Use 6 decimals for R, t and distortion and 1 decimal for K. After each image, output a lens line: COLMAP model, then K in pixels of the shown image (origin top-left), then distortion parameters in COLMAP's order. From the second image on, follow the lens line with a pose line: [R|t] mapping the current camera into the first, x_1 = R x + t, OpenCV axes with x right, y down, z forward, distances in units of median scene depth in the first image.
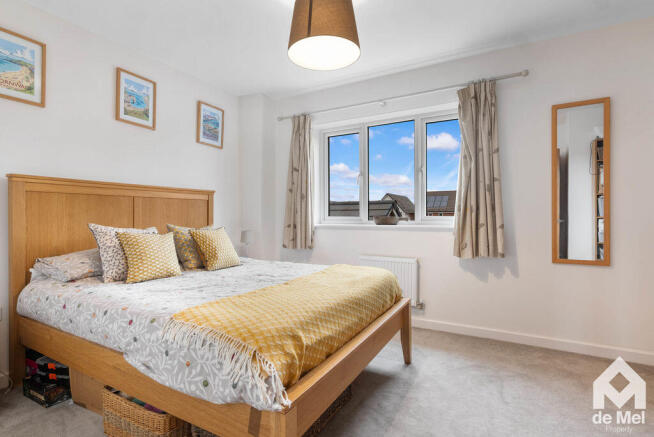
lens RADIAL K [[298.4, 0, 329.7], [0, 298.4, 216.6], [0, 0, 1]] dist [-0.000369, -0.000045]
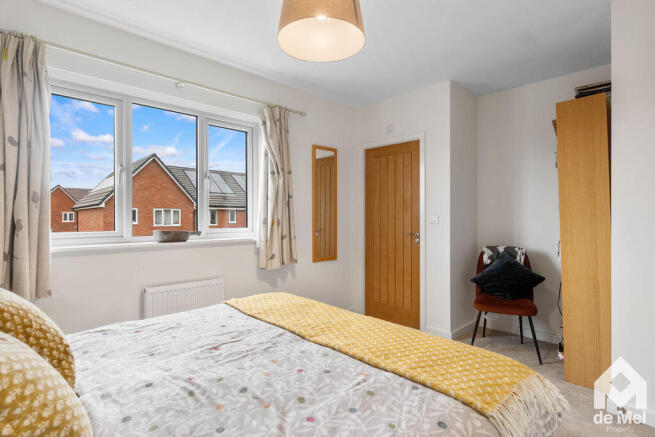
lens RADIAL K [[339.6, 0, 329.7], [0, 339.6, 217.8], [0, 0, 1]] dist [-0.000226, 0.000272]
pose [[0.304994, 0.003255, 0.952349, -0.639015], [0.001868, 0.999990, -0.004016, -0.035981], [-0.952352, 0.003004, 0.304985, 0.435646]]
